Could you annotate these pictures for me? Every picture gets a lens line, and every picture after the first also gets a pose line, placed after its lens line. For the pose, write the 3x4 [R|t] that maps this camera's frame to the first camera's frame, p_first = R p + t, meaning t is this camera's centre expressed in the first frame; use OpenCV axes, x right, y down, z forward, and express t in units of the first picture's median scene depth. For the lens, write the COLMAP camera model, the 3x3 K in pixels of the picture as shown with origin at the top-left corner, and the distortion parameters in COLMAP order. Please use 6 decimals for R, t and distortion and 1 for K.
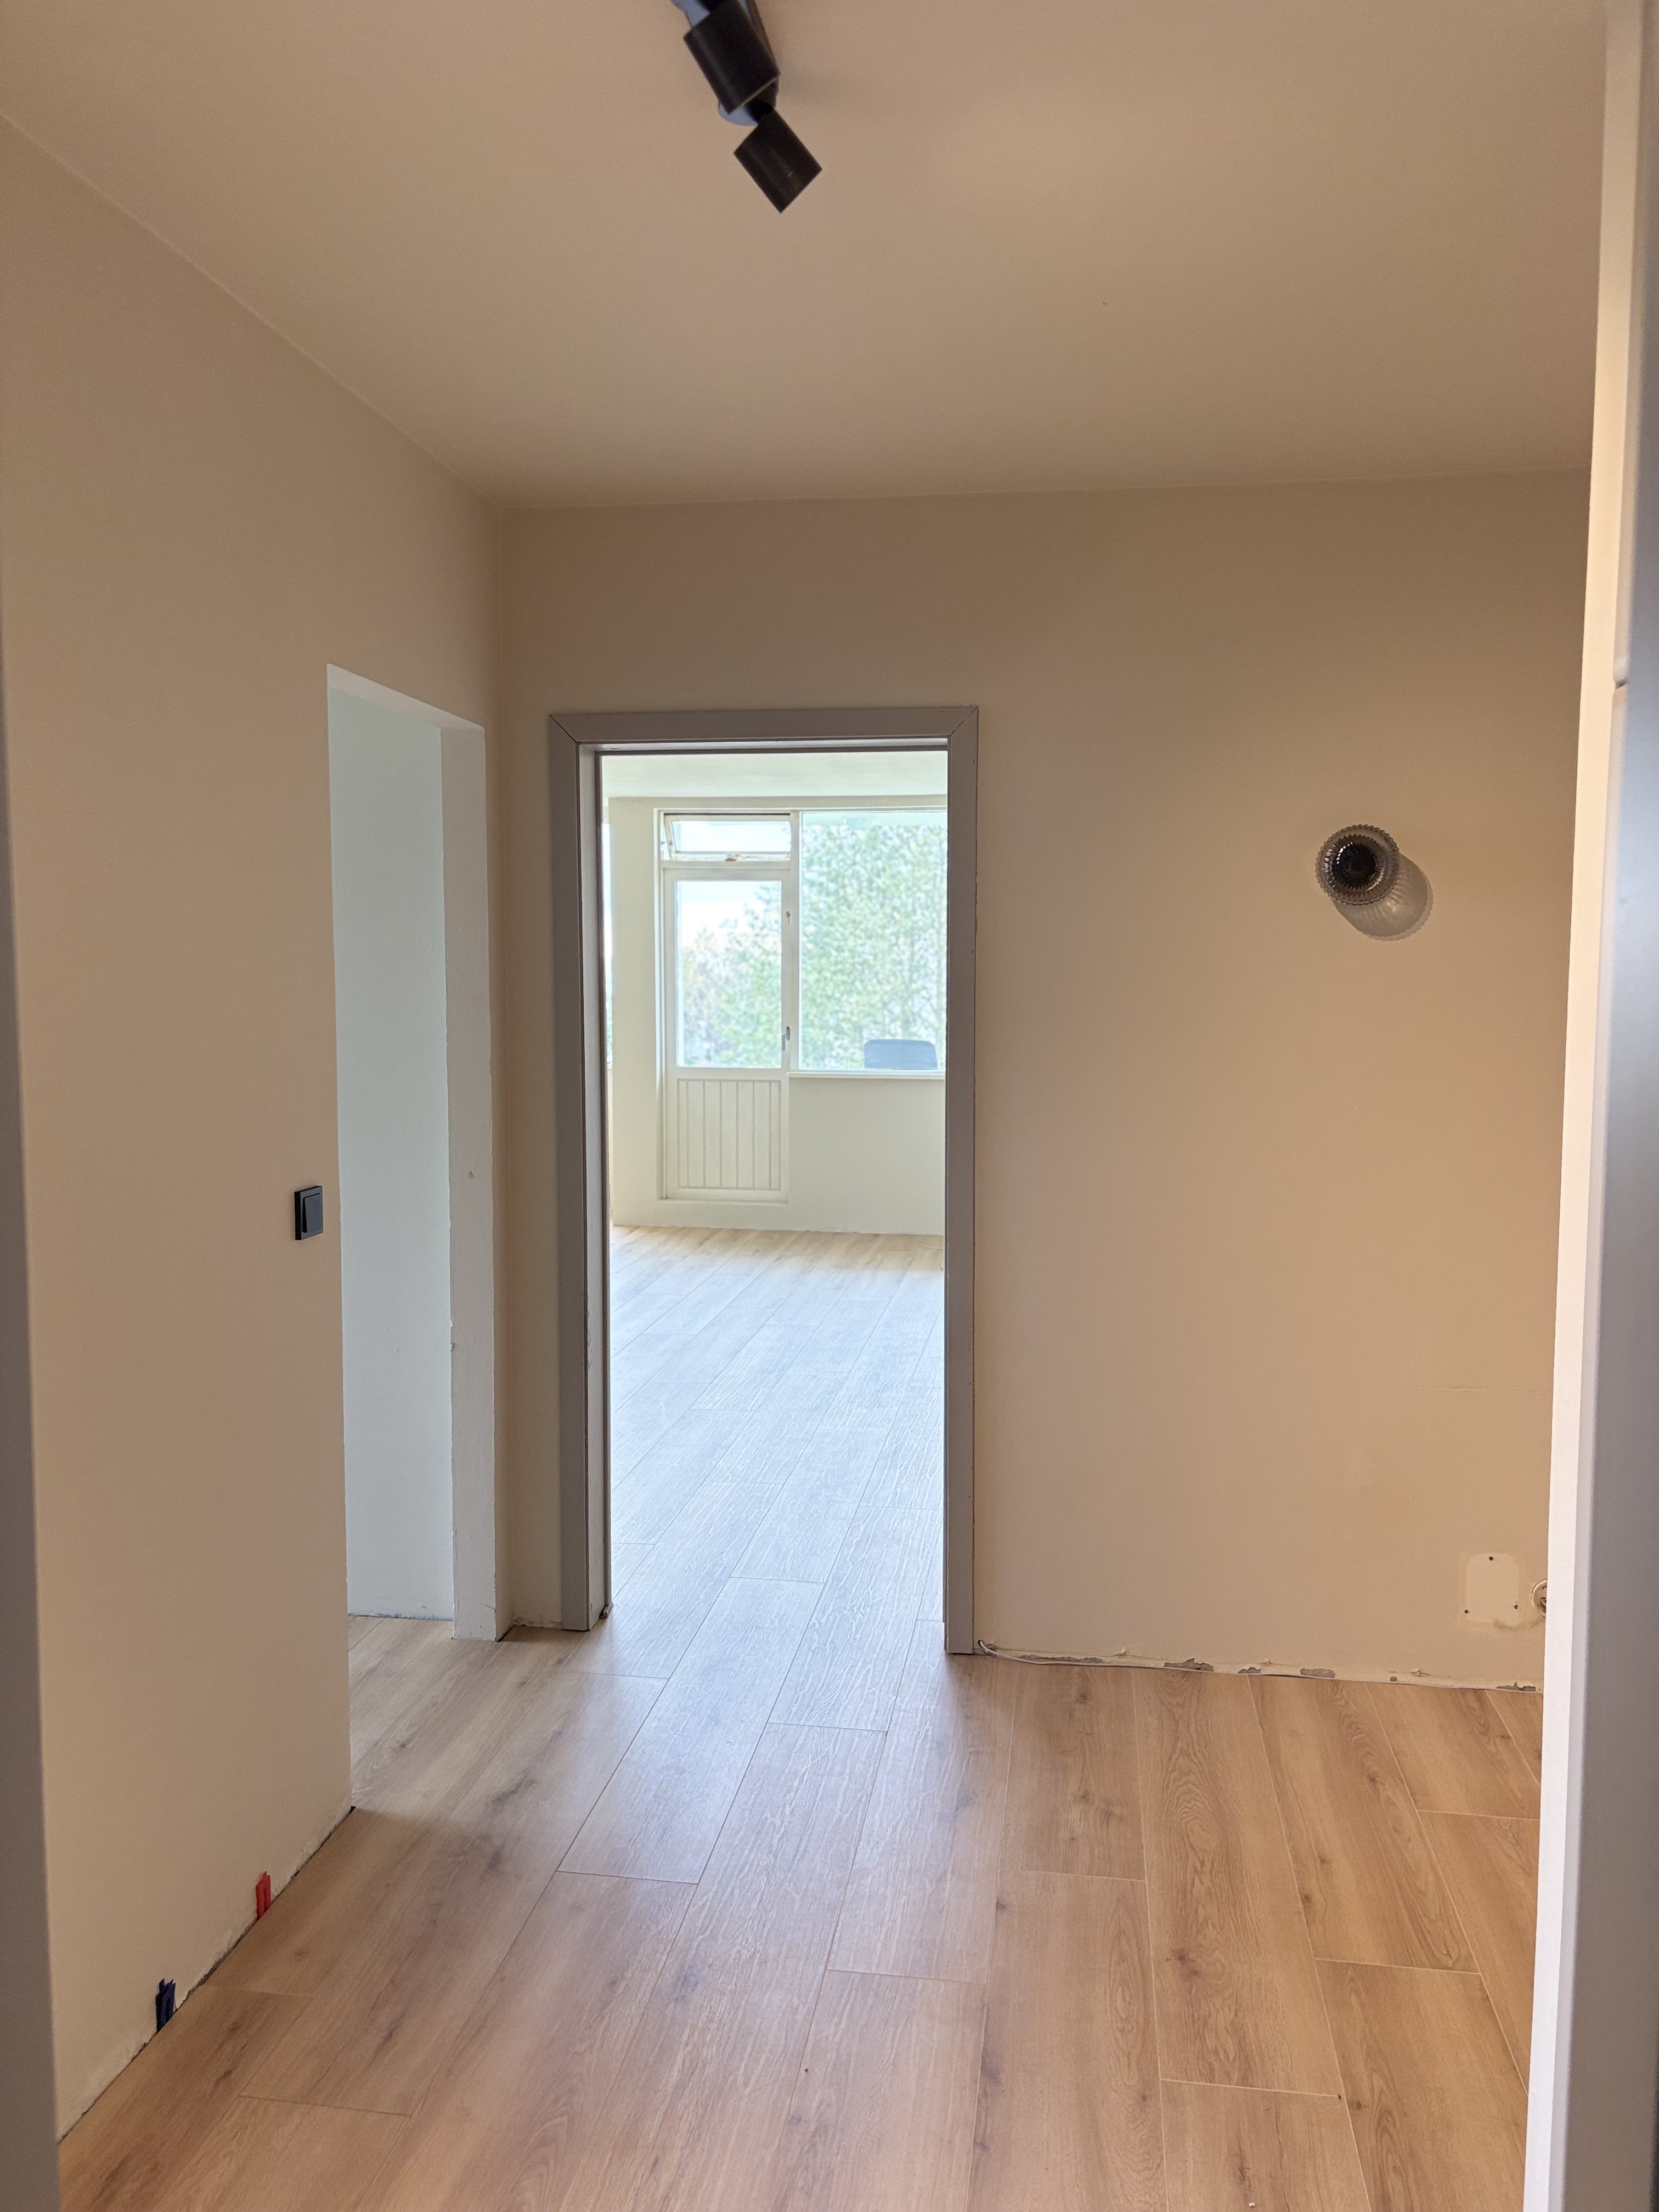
lens RADIAL K [[1607.7, 0, 829.5], [0, 1607.7, 1106.0], [0, 0, 1]] dist [0.001197, -0.048355]
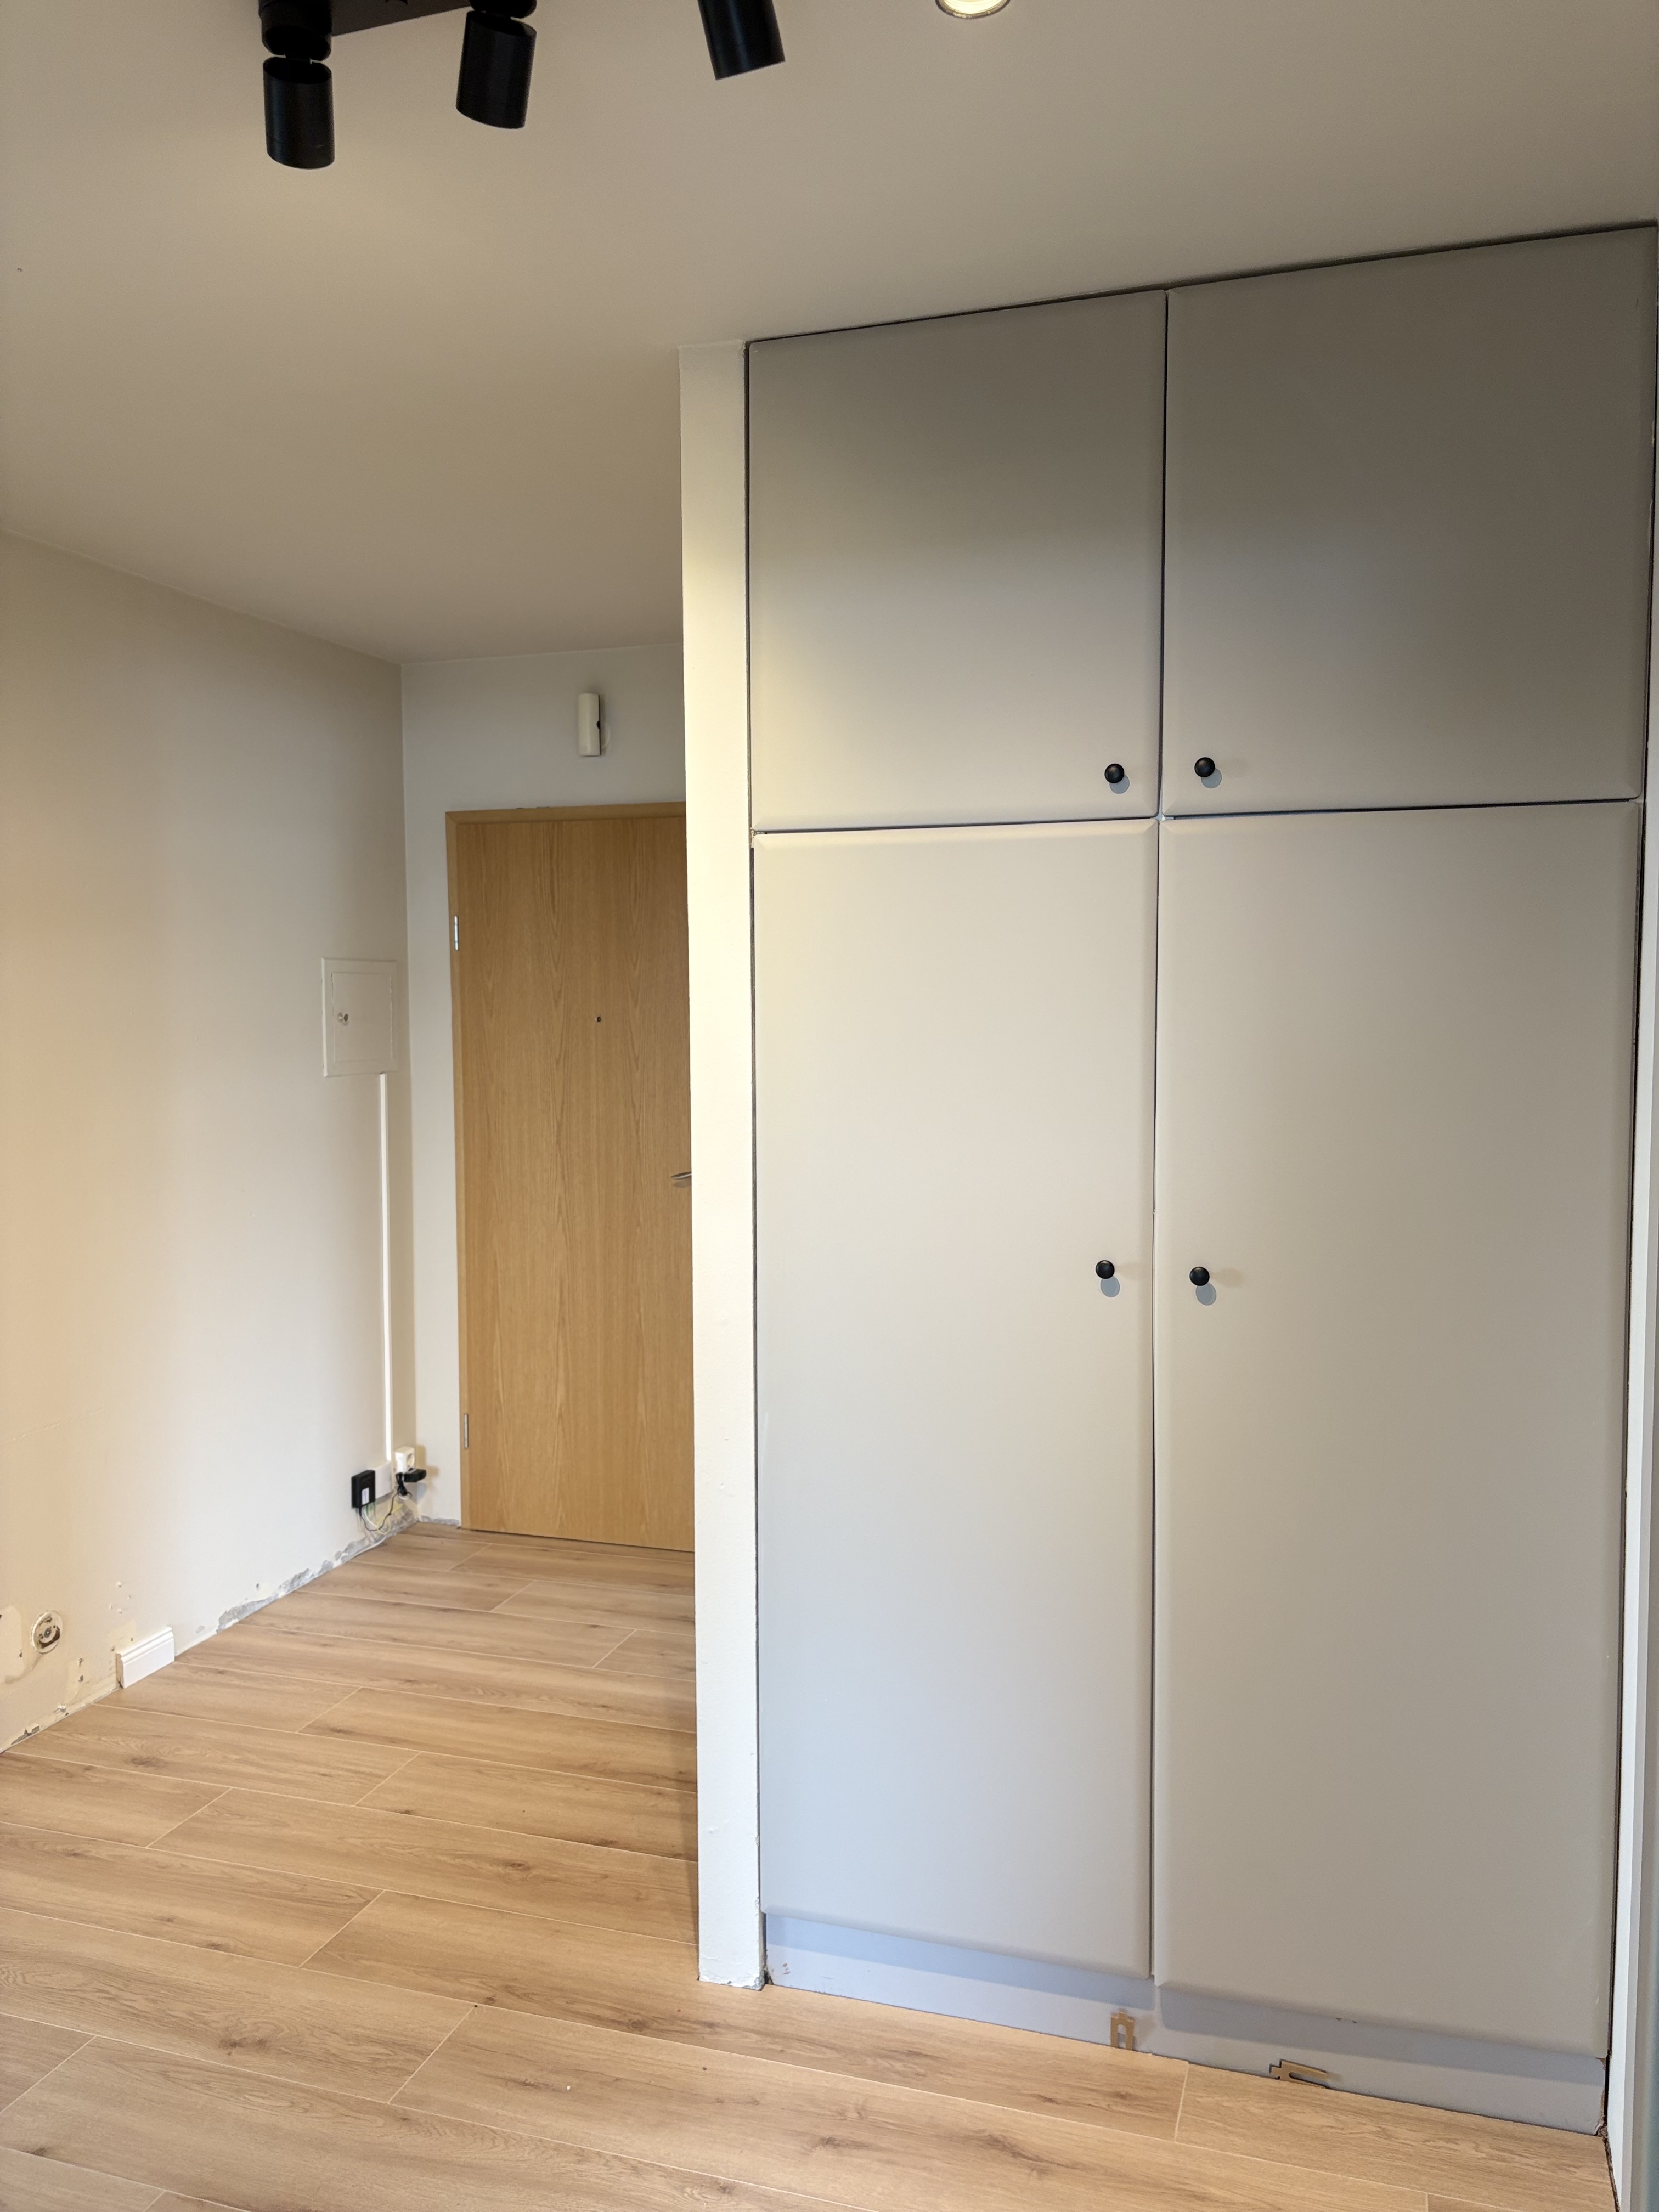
lens RADIAL K [[1661.0, 0, 828.9], [0, 1661.0, 1123.5], [0, 0, 1]] dist [0.052455, -0.053484]
pose [[0.160976, -0.075198, 0.984089, -0.652600], [0.078385, 0.994918, 0.063204, -0.050851], [-0.983841, 0.066964, 0.166052, 0.431574]]
